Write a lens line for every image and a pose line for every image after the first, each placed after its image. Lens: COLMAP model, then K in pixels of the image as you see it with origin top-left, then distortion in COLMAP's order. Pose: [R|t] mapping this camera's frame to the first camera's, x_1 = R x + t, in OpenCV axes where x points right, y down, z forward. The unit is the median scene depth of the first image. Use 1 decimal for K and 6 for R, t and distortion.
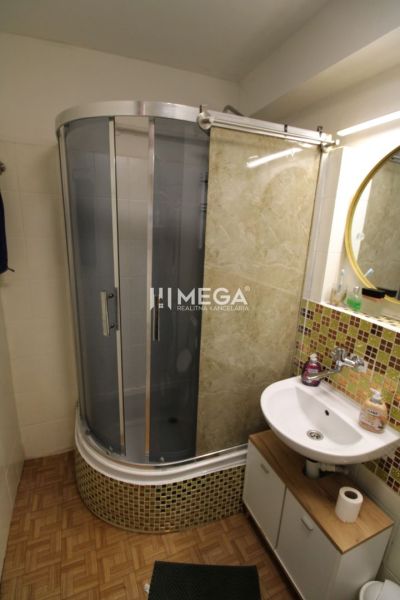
lens RADIAL K [[286.9, 0, 197.5], [0, 286.9, 303.8], [0, 0, 1]] dist [-0.000744, -0.000848]
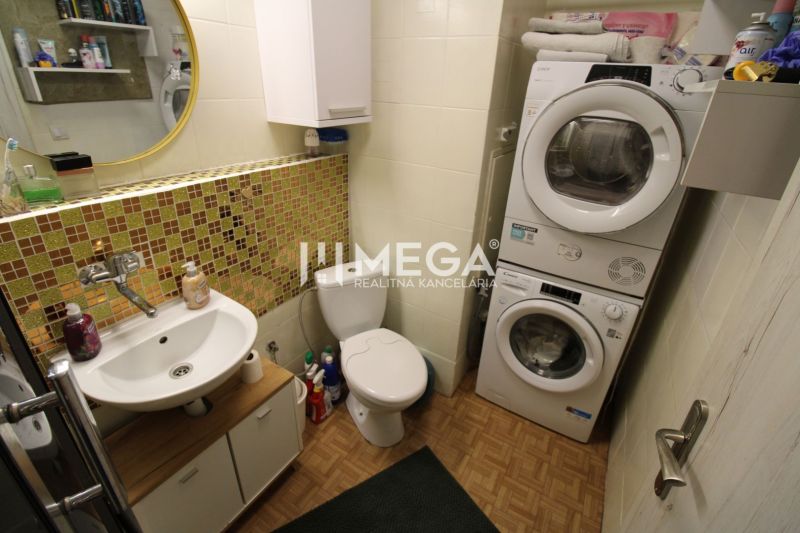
lens RADIAL K [[382.5, 0, 401.1], [0, 382.5, 264.8], [0, 0, 1]] dist [-0.000744, -0.000848]
pose [[-0.602228, -0.399705, 0.691055, -0.508362], [0.150401, 0.793326, 0.589927, -0.250452], [-0.784029, 0.459206, -0.417647, 0.895547]]
